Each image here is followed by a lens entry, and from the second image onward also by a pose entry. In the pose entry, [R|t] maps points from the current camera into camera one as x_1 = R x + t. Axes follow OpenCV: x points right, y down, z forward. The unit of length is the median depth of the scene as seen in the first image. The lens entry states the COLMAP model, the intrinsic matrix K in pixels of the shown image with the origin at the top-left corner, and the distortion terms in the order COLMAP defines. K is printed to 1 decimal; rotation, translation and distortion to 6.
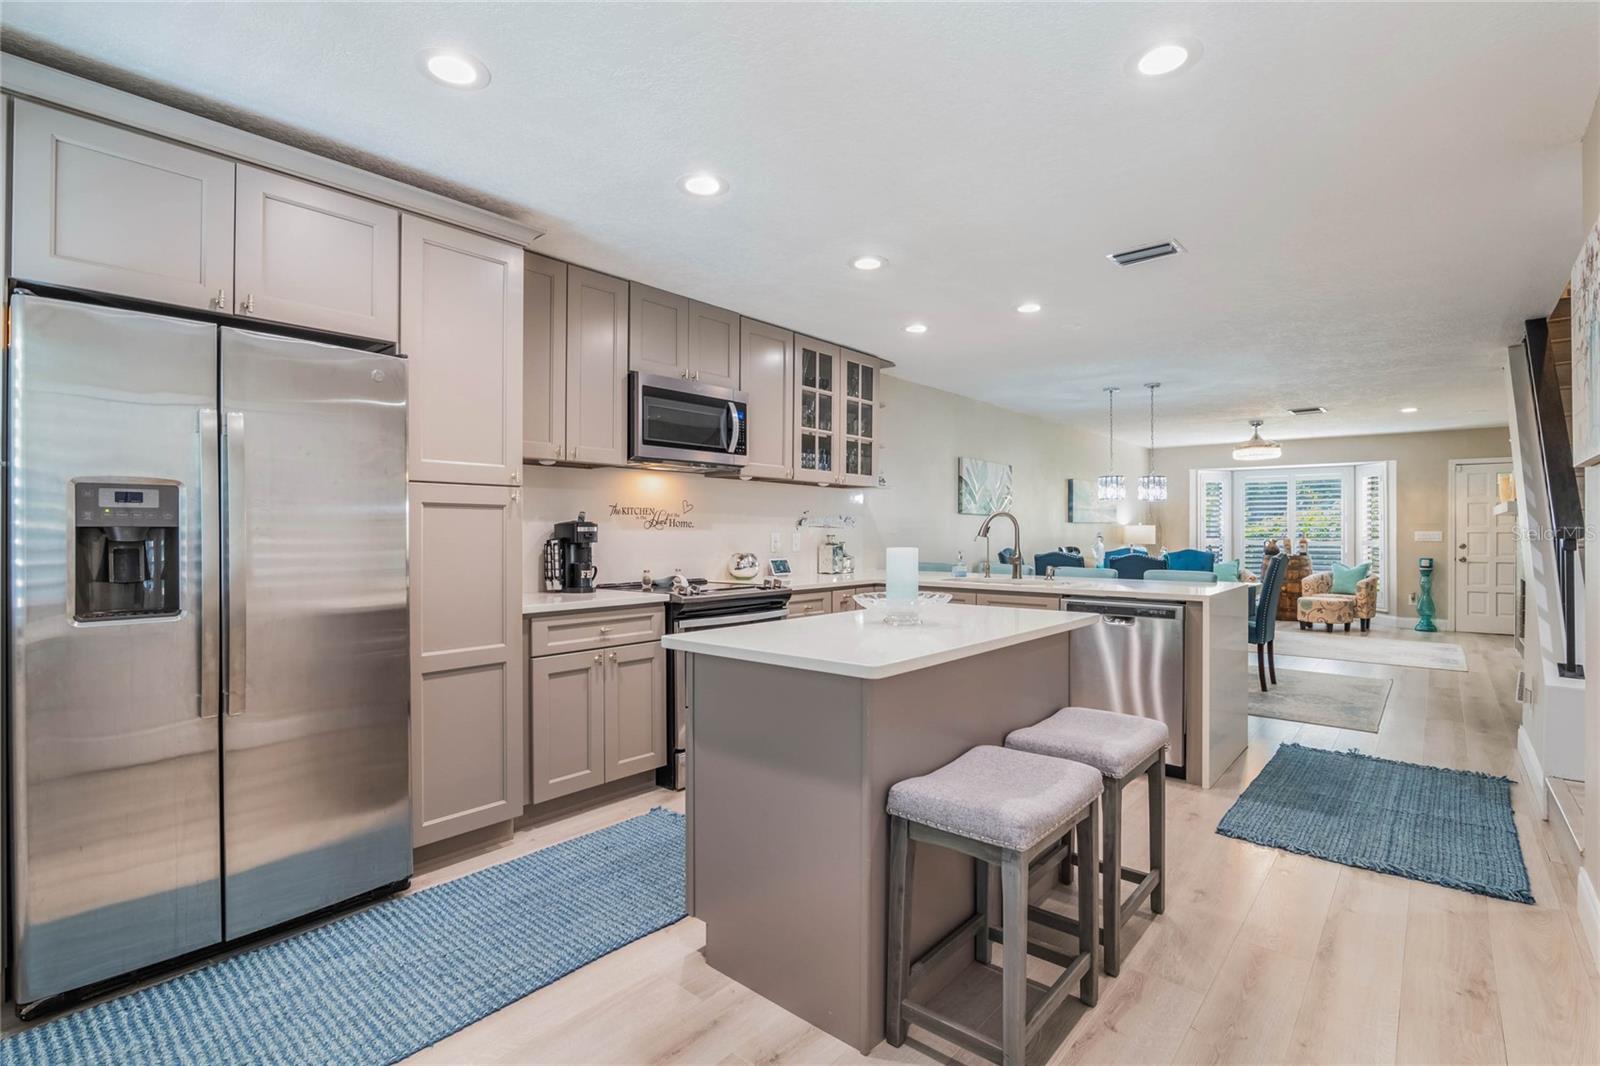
lens RADIAL K [[749.4, 0, 802.4], [0, 749.4, 534.3], [0, 0, 1]] dist [-0.025401, 0.007796]
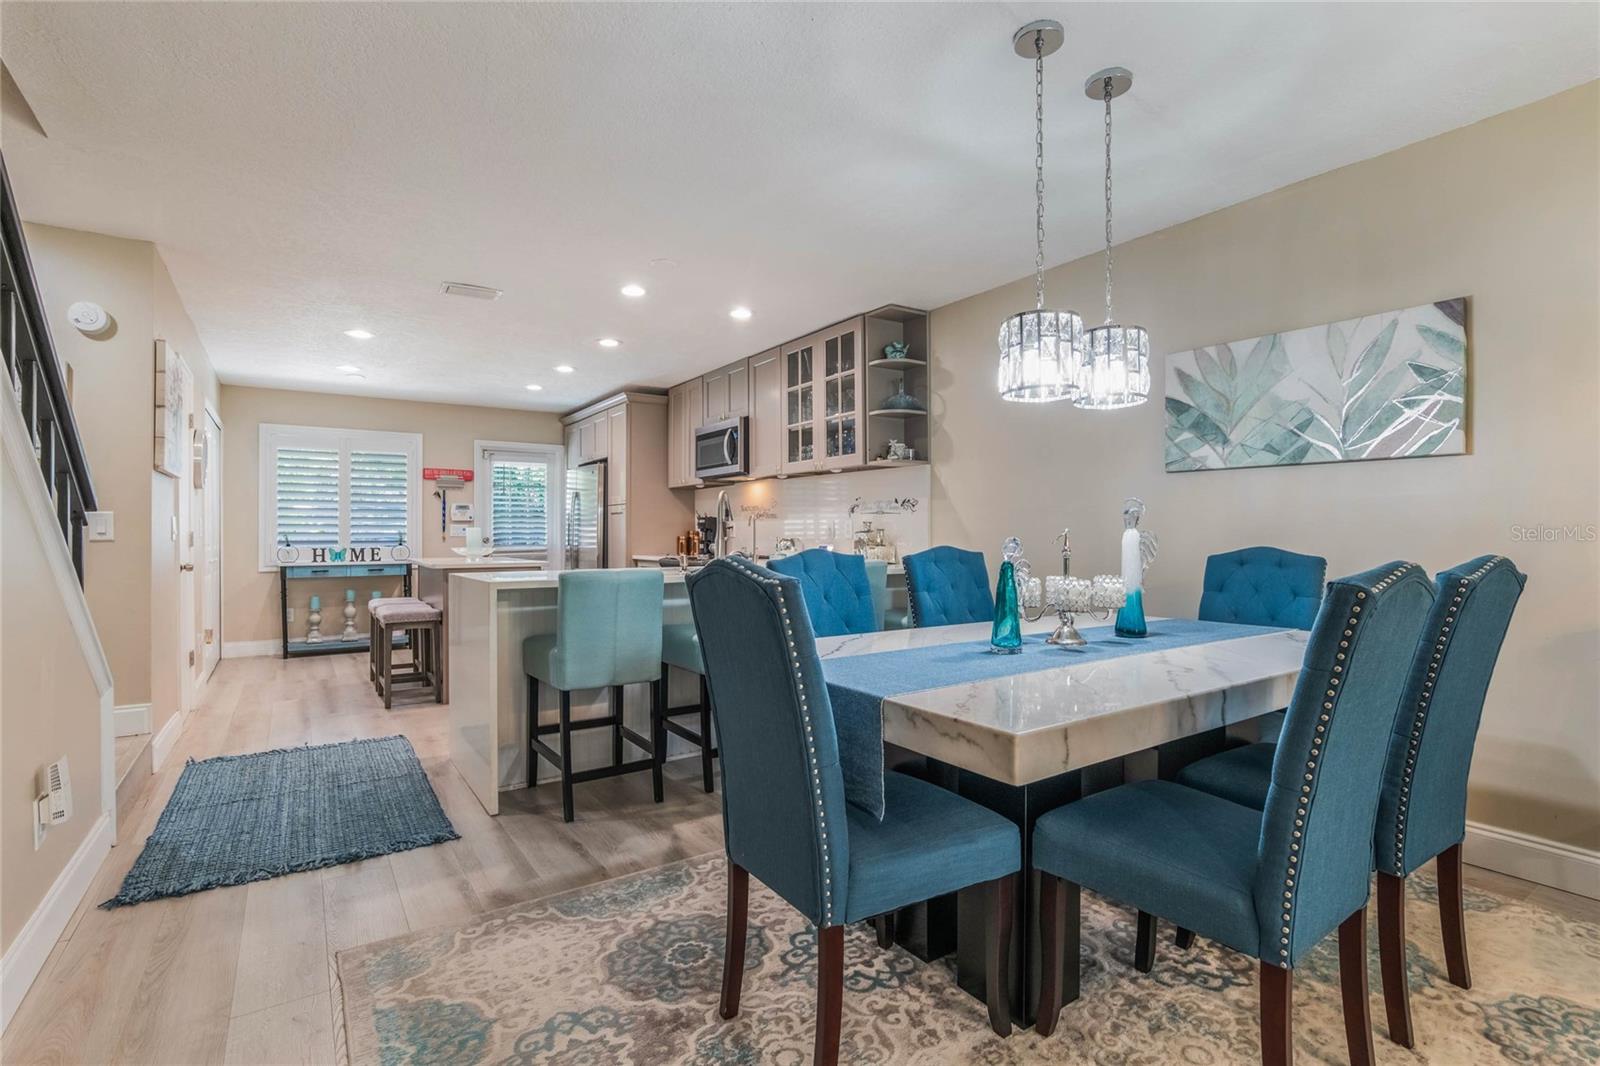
lens RADIAL K [[749.4, 0, 802.4], [0, 749.4, 534.3], [0, 0, 1]] dist [-0.025401, 0.007796]
pose [[-0.258126, -0.001498, -0.966110, 0.663501], [-0.002765, 0.999996, -0.000812, 0.012083], [0.966107, 0.002462, -0.258129, 0.809662]]
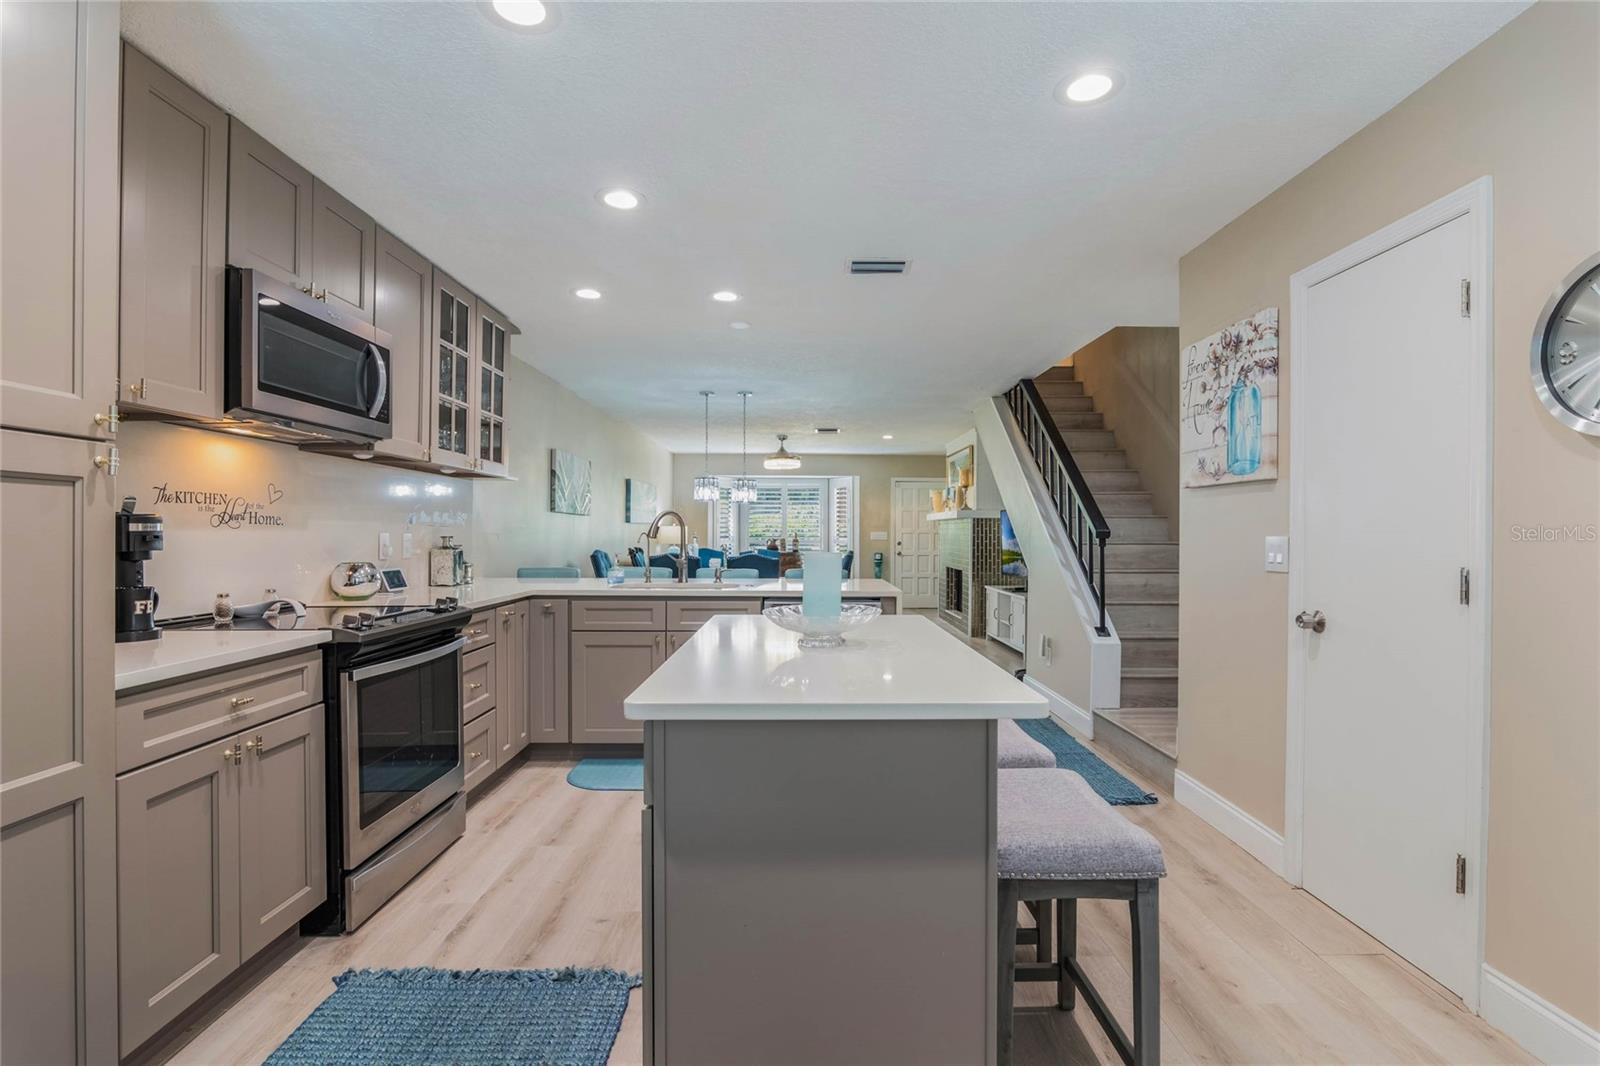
lens RADIAL K [[747.1, 0, 803.5], [0, 747.1, 534.7], [0, 0, 1]] dist [-0.024712, 0.008079]
pose [[0.754824, -0.000993, 0.655927, -0.132111], [0.000675, 1.000000, 0.000737, -0.000602], [-0.655928, -0.000114, 0.754824, 0.120782]]
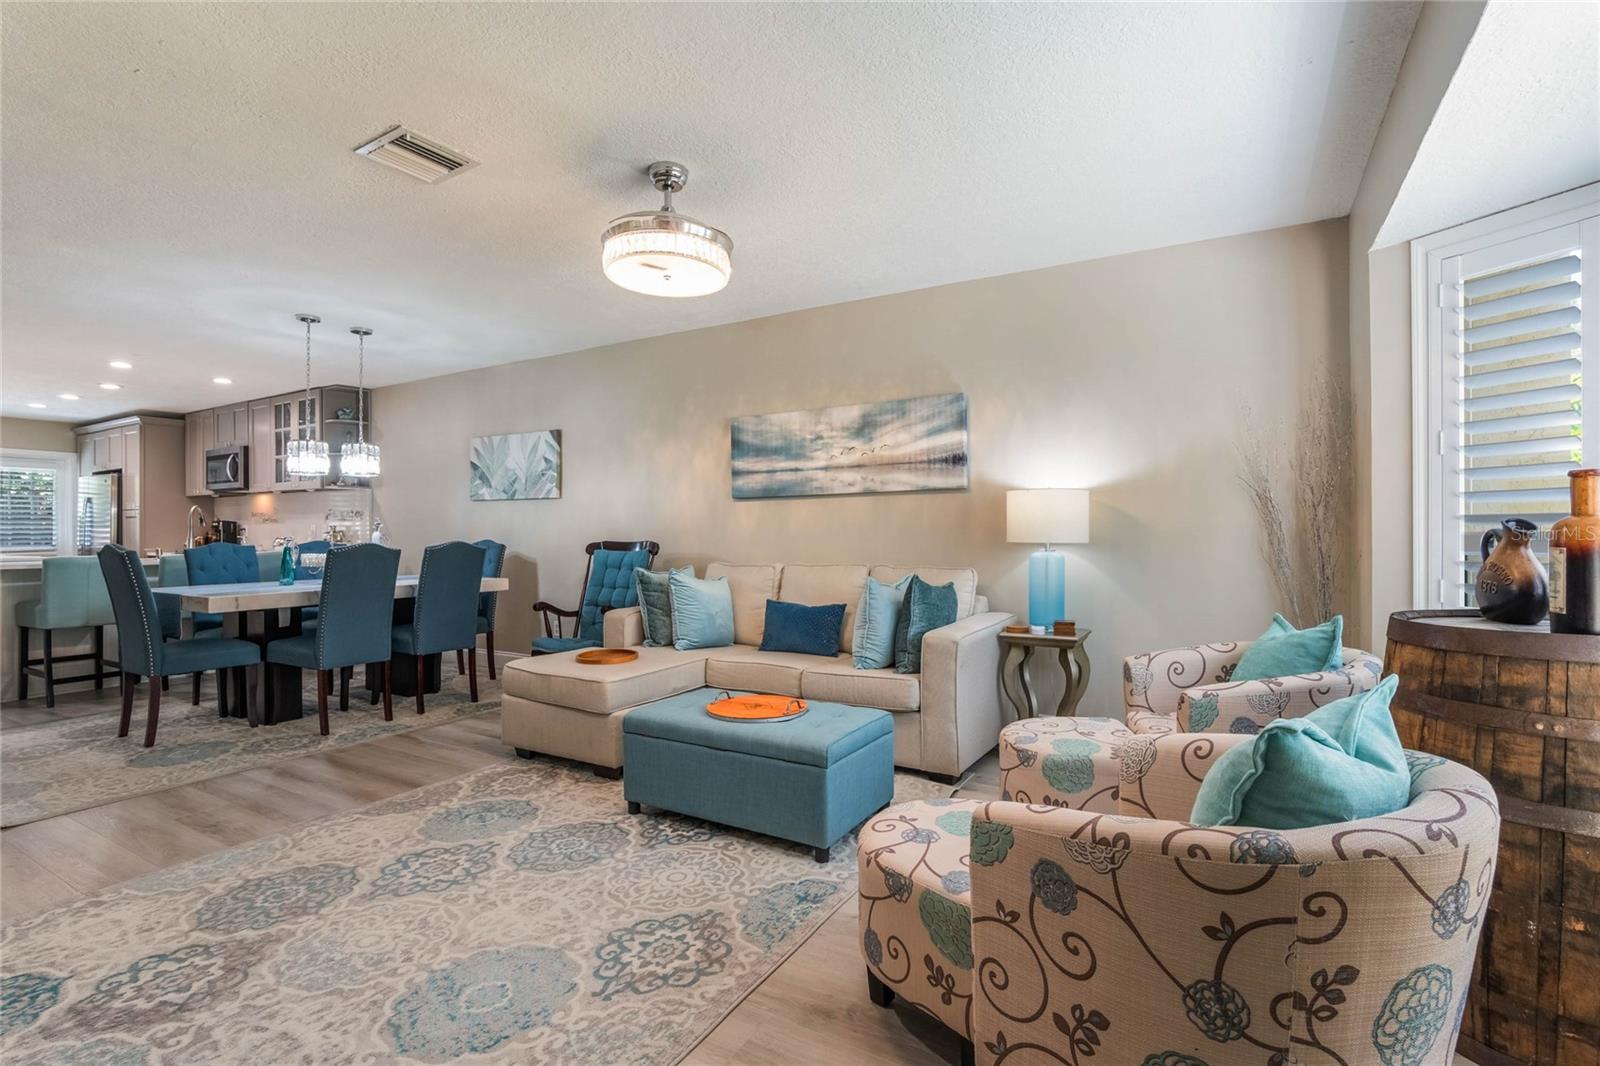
lens RADIAL K [[747.1, 0, 803.5], [0, 747.1, 534.7], [0, 0, 1]] dist [-0.024712, 0.008079]
pose [[0.183729, 0.000310, -0.982977, 1.055420], [0.000978, 0.999999, 0.000498, 0.012252], [0.982976, -0.001053, 0.183729, 1.109711]]
